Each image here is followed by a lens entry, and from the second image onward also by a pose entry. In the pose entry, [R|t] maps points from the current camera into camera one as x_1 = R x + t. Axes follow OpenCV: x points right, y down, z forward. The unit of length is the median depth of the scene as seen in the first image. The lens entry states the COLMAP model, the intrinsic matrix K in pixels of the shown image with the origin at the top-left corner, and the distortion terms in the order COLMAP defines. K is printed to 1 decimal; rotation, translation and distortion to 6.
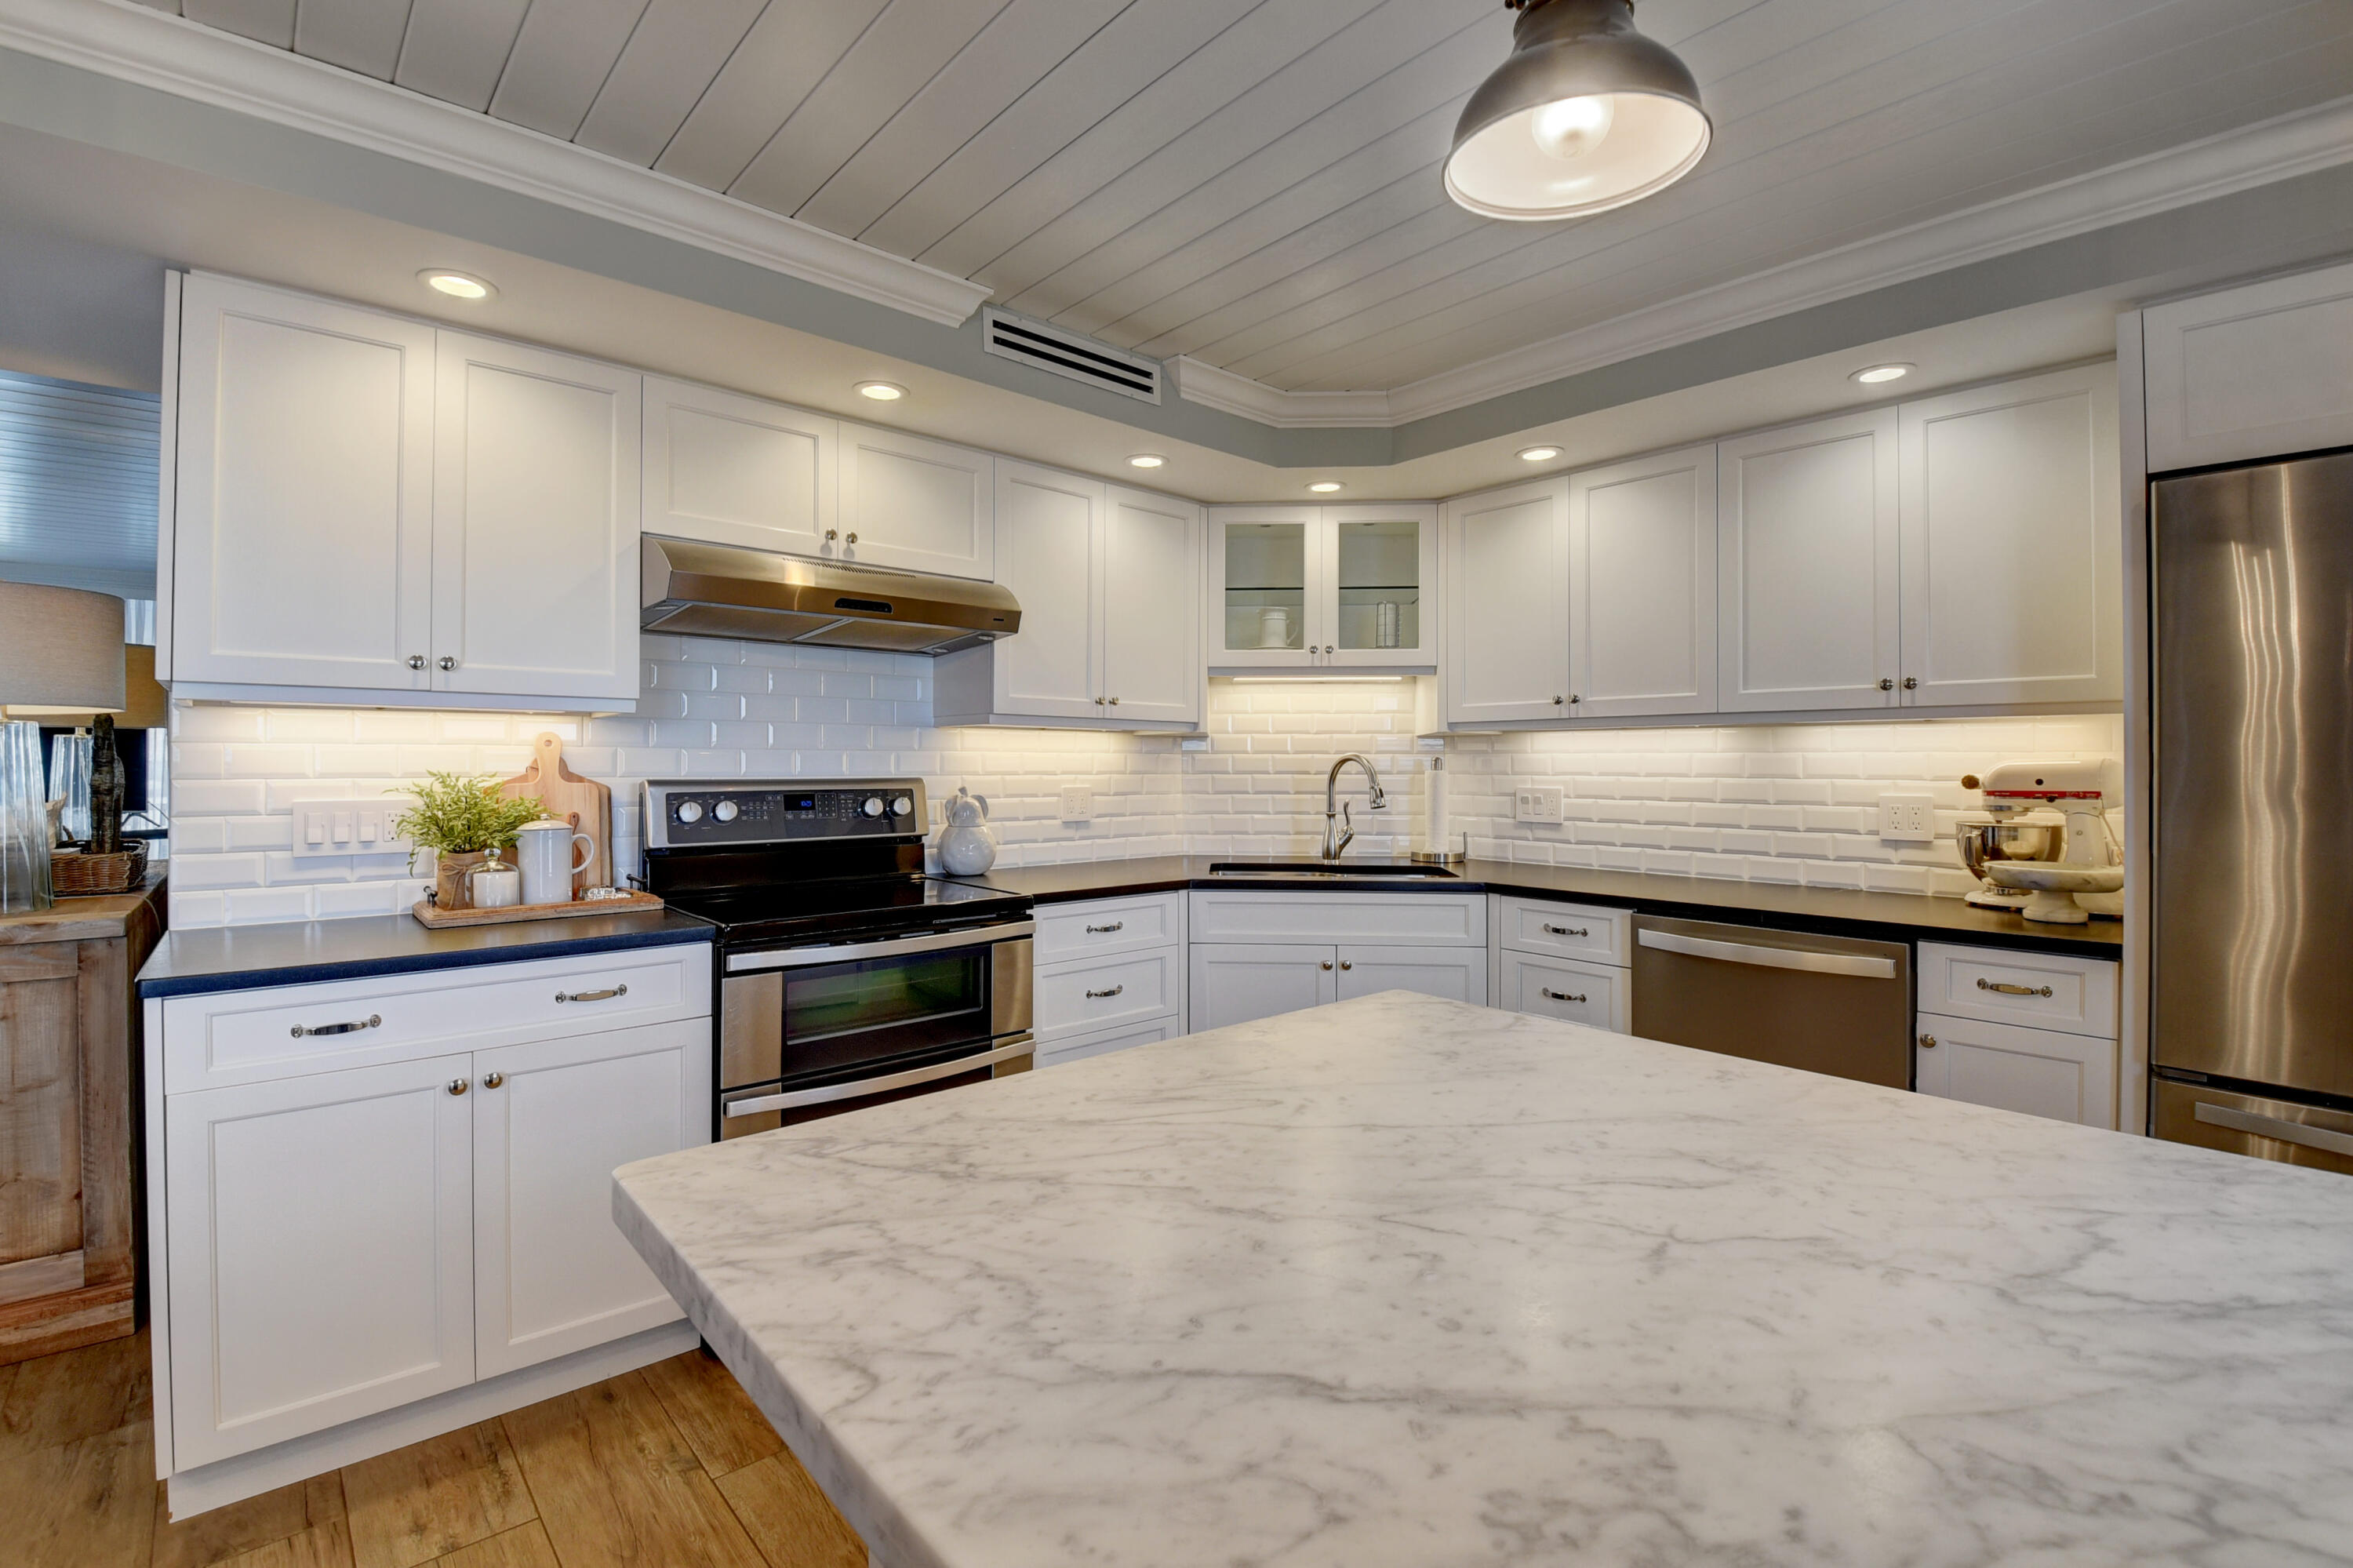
lens RADIAL K [[1024.4, 0, 1169.3], [0, 1024.4, 770.2], [0, 0, 1]] dist [0.021258, -0.029372]
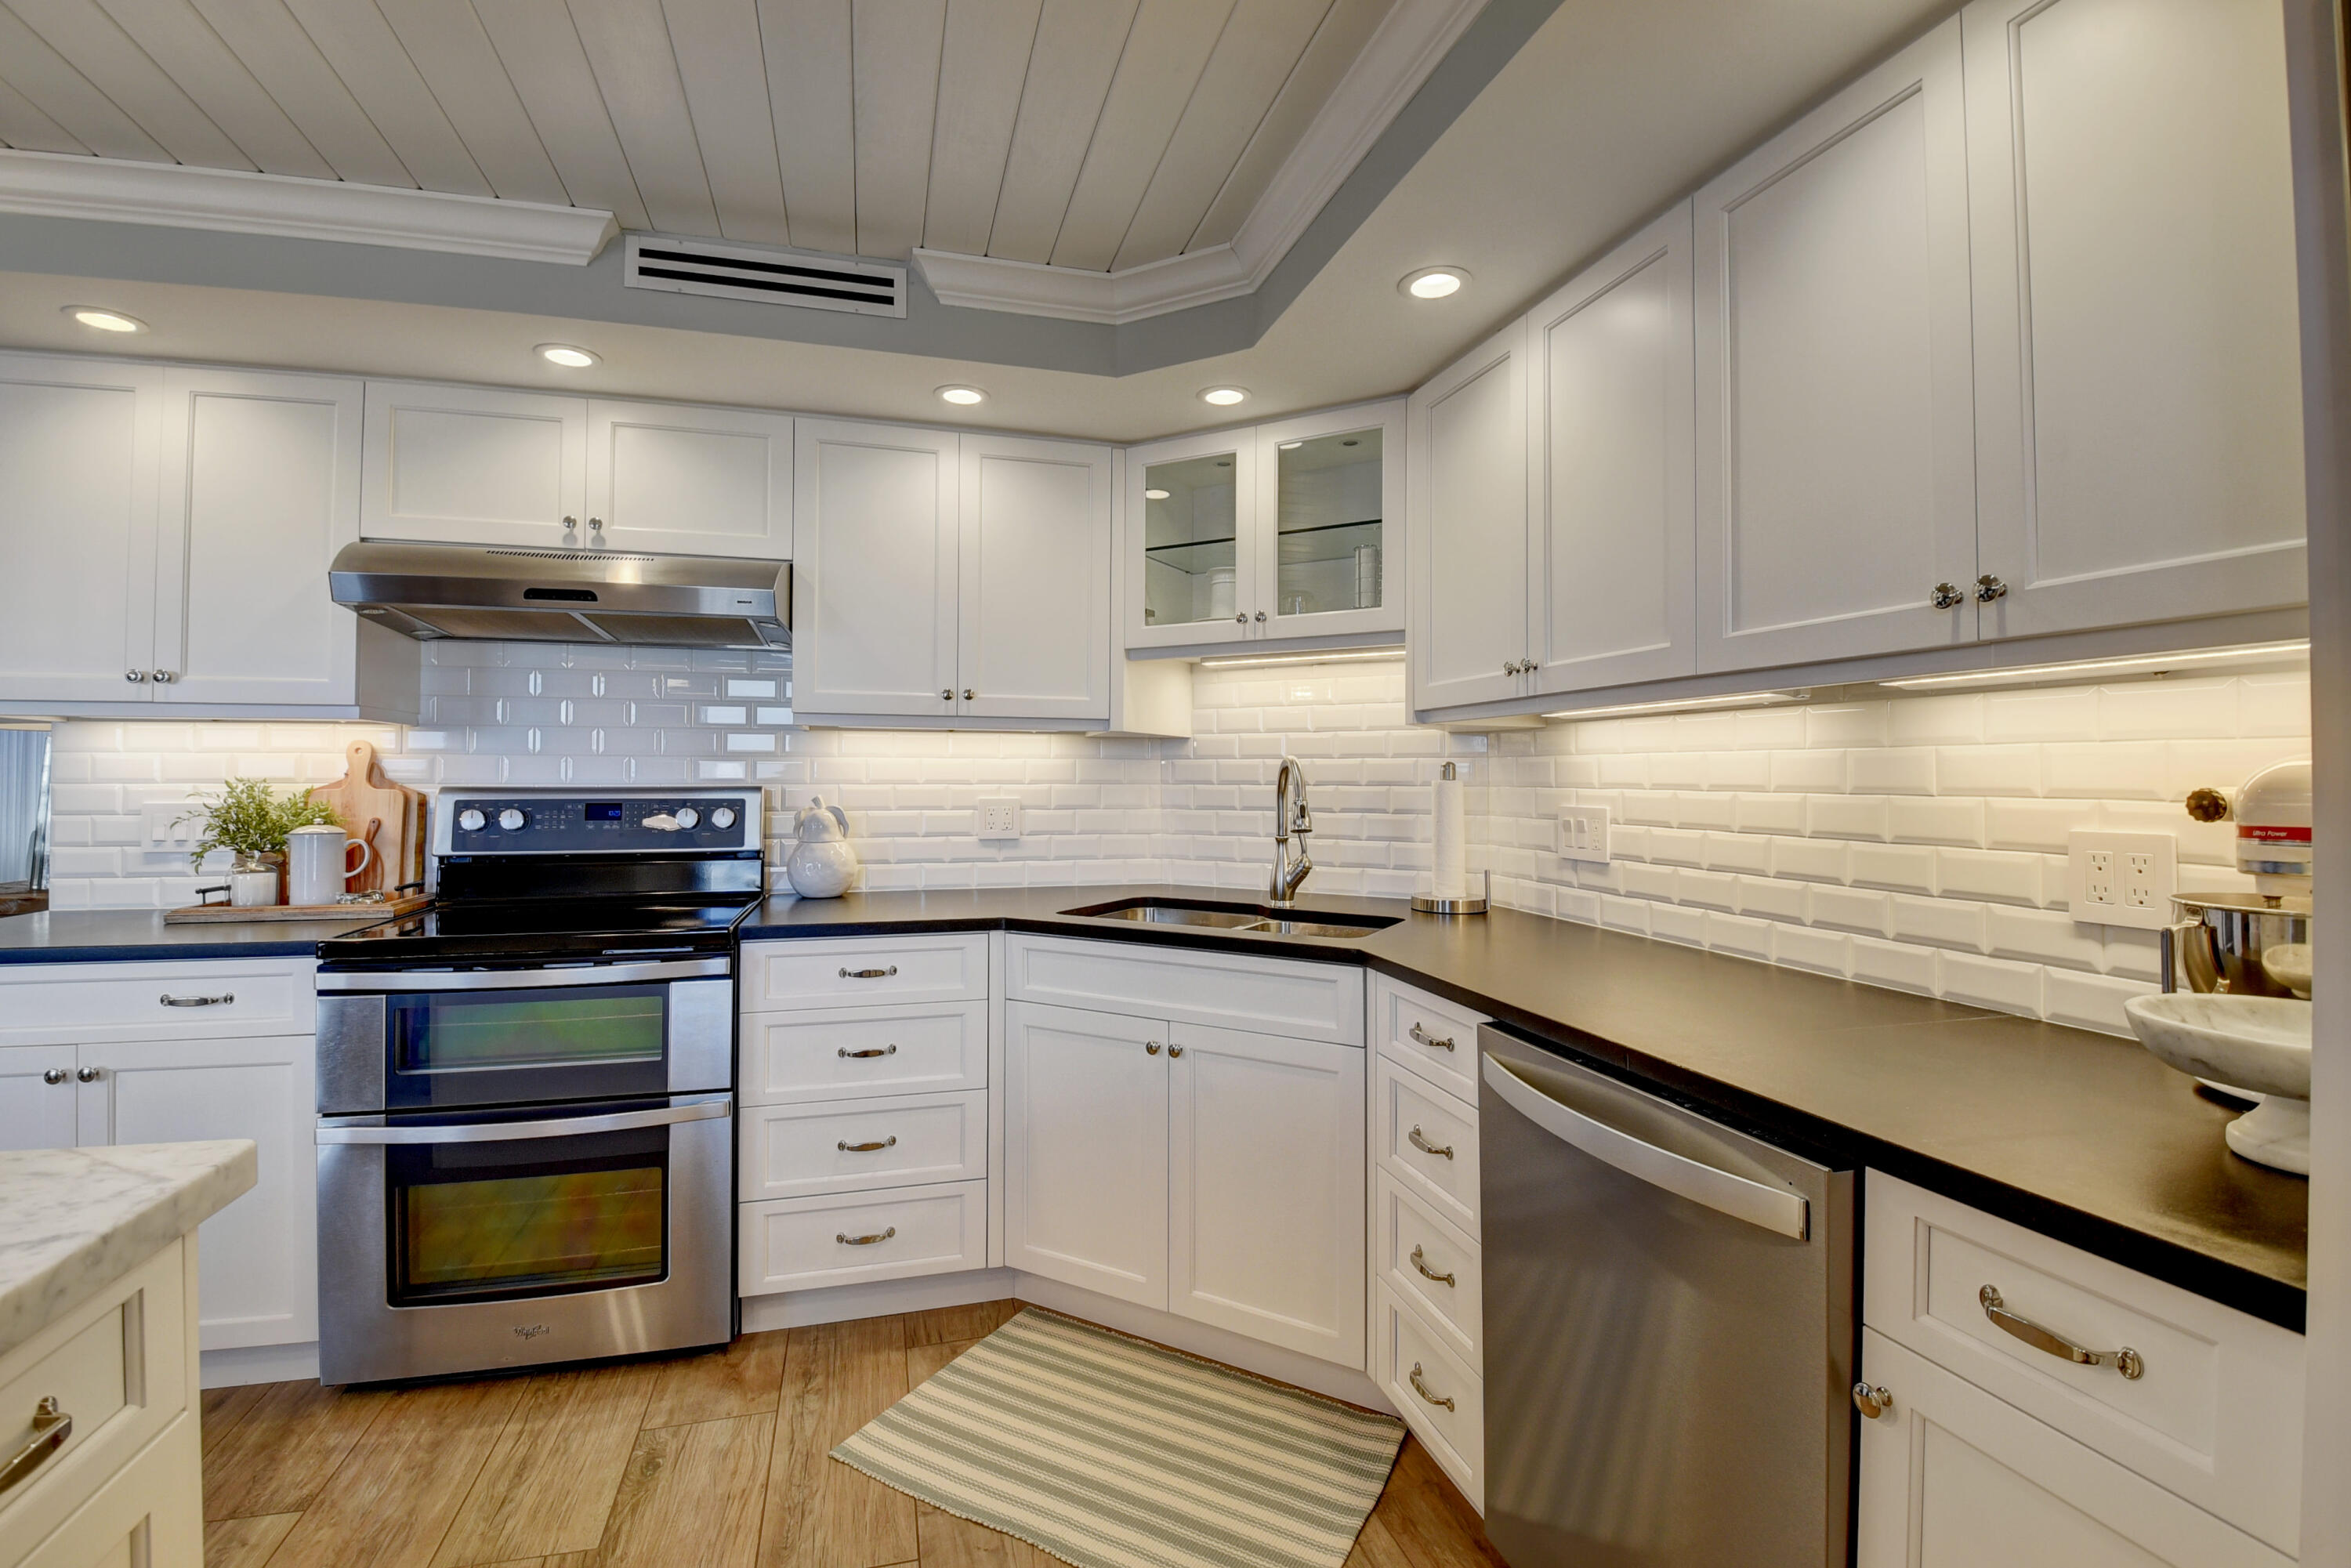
lens RADIAL K [[1023.5, 0, 1168.3], [0, 1023.5, 770.2], [0, 0, 1]] dist [0.021258, -0.029372]
pose [[0.899300, -0.002545, -0.437325, 0.517914], [-0.002832, 0.999928, -0.011641, 0.002639], [0.437323, 0.011707, 0.899228, 0.377042]]
